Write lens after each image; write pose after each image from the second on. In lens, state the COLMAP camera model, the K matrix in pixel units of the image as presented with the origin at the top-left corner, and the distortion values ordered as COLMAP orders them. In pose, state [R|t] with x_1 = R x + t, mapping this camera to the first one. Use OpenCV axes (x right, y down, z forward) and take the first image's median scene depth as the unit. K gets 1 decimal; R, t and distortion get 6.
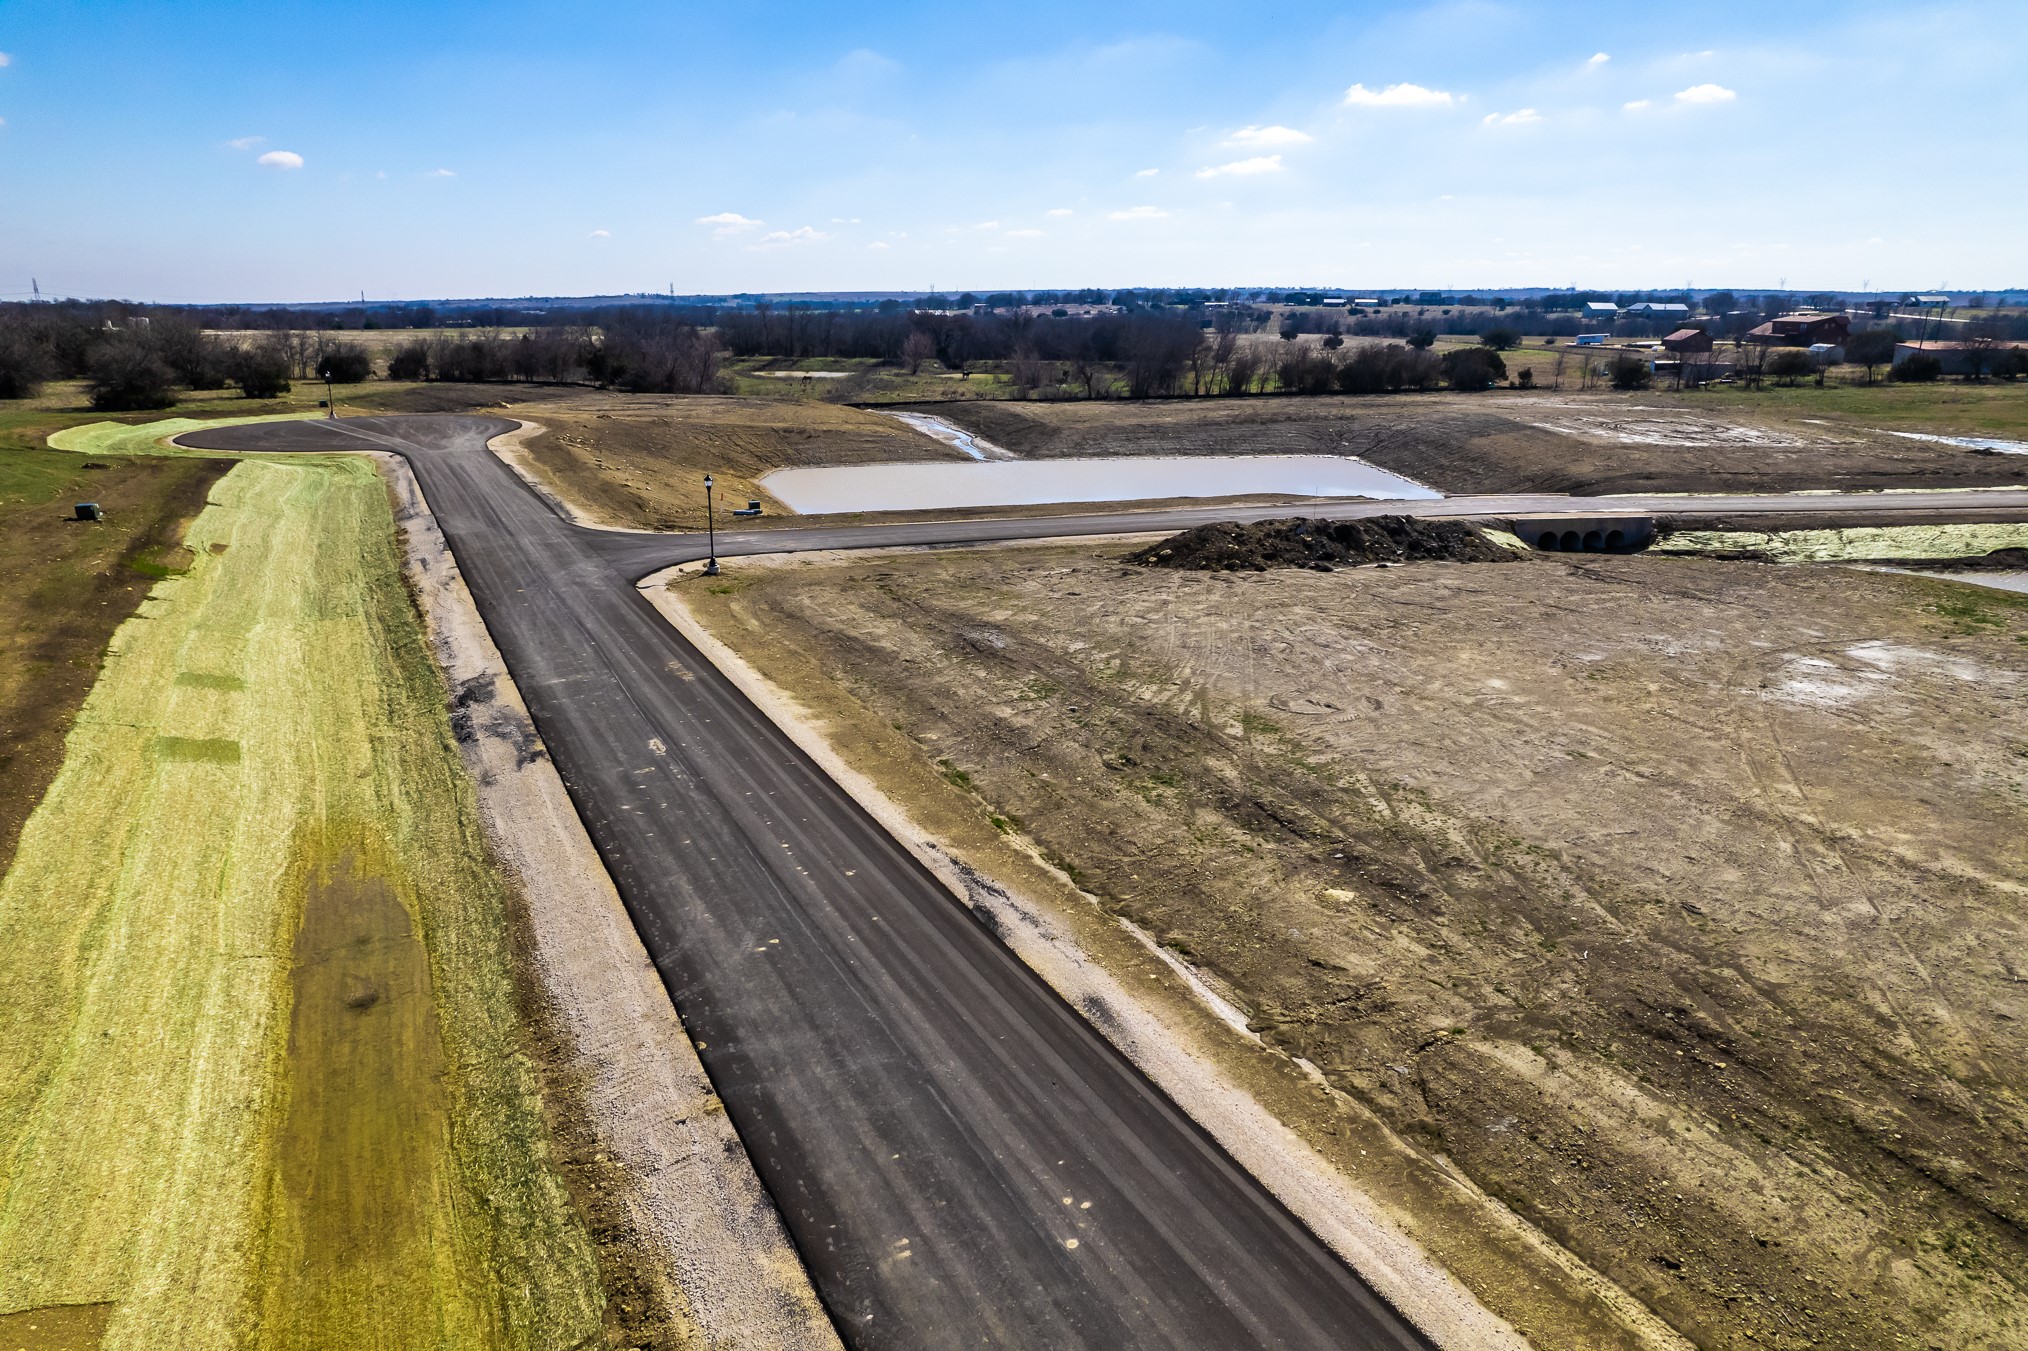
lens RADIAL K [[1323.7, 0, 1001.8], [0, 1323.7, 676.5], [0, 0, 1]] dist [-0.079295, 0.069410]
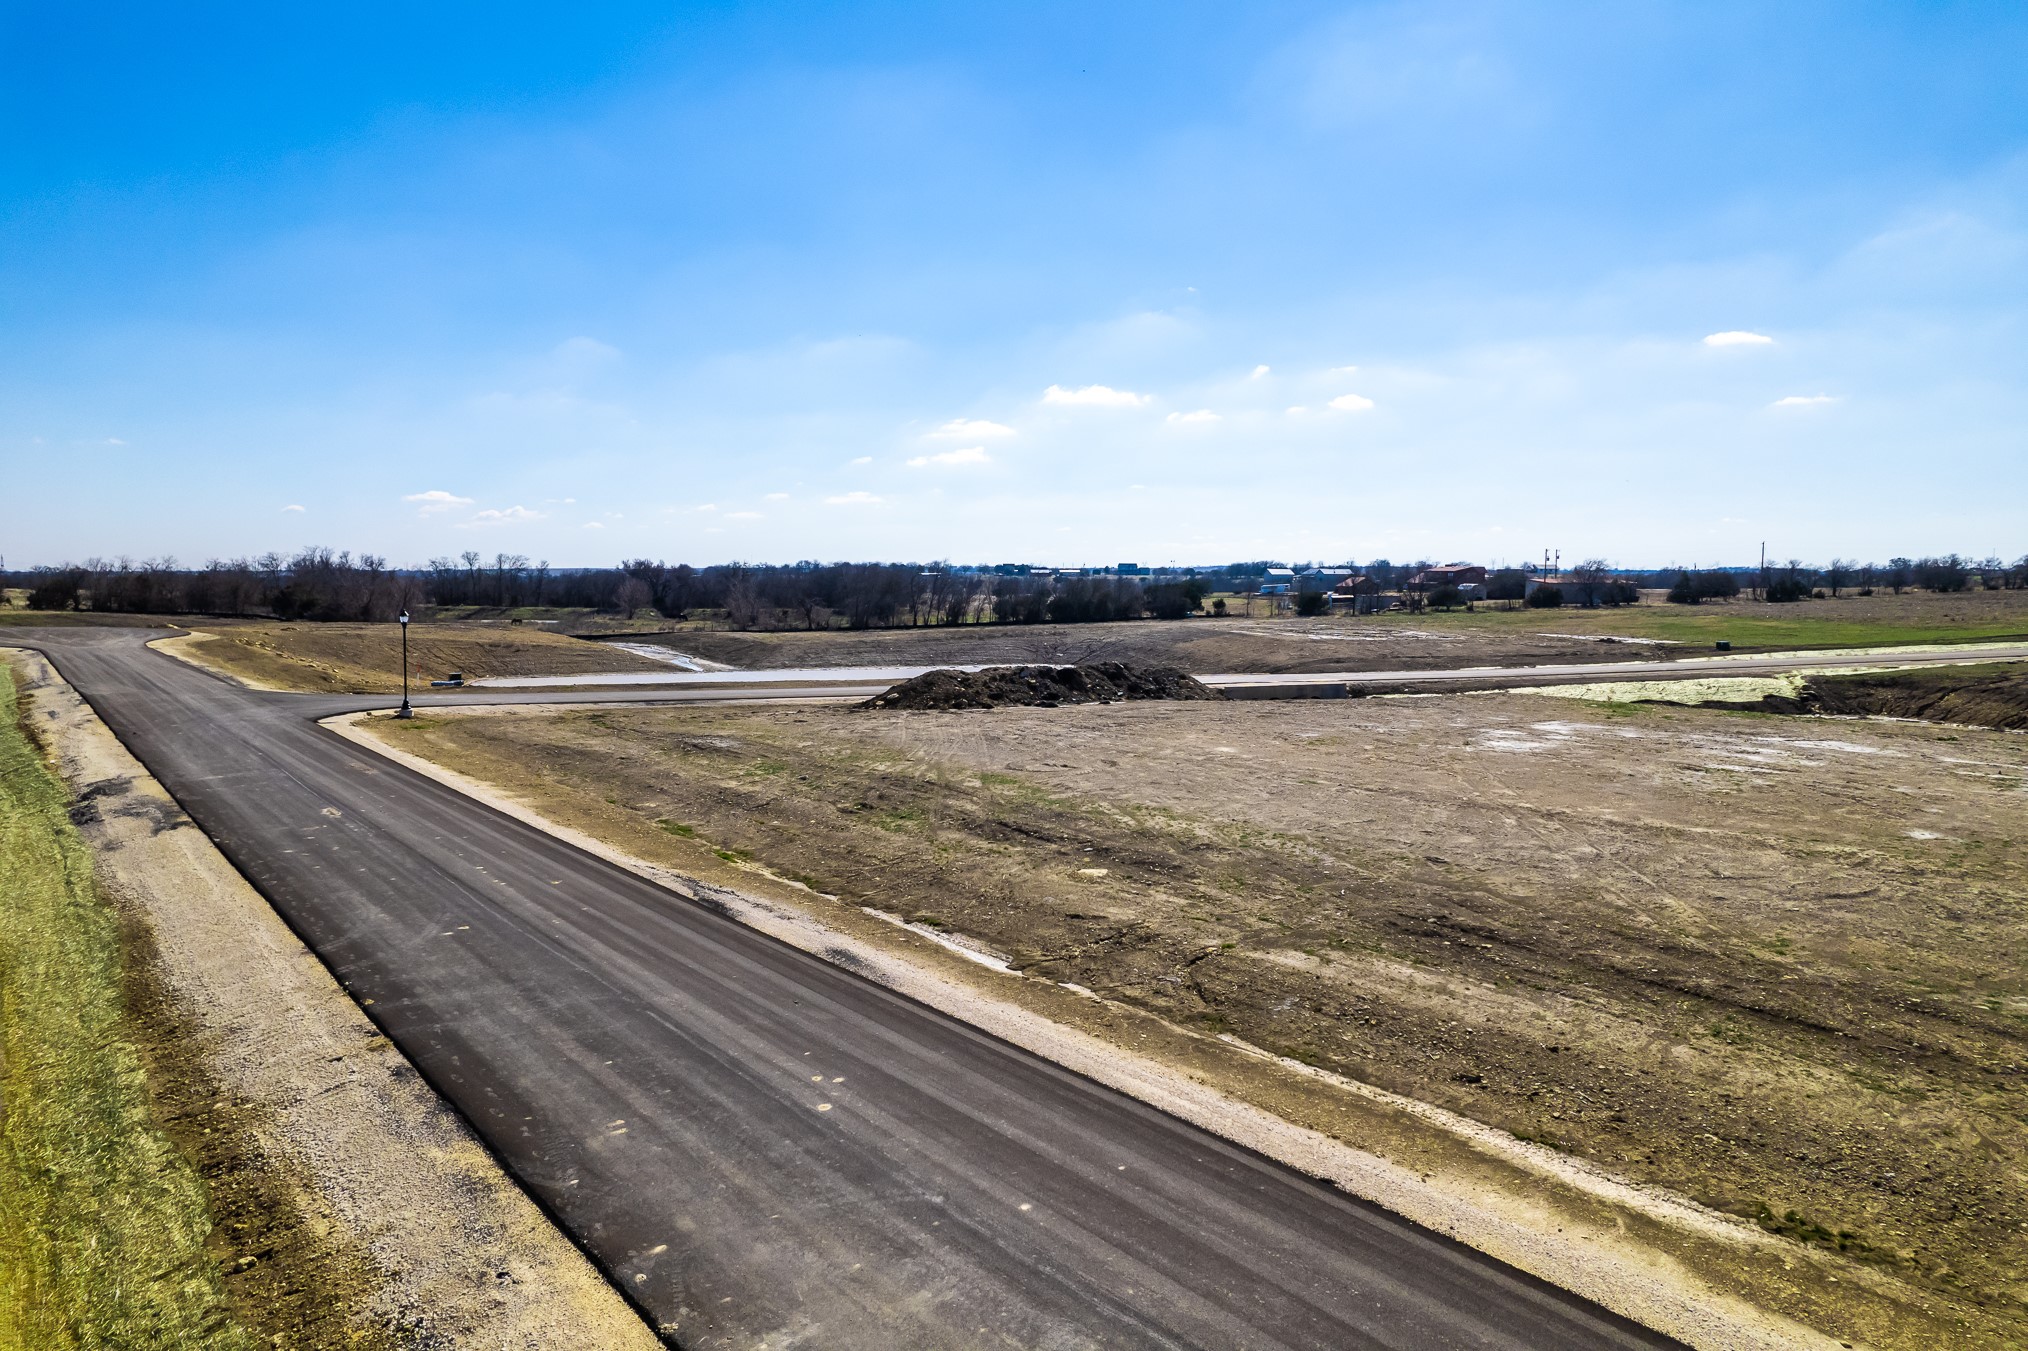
lens RADIAL K [[1323.7, 0, 1013.3], [0, 1323.7, 677.5], [0, 0, 1]] dist [-0.079295, 0.069410]
pose [[0.975606, 0.008106, 0.219381, -0.009709], [0.042433, 0.973510, -0.224672, 0.225575], [-0.215391, 0.228500, 0.949418, 0.066546]]
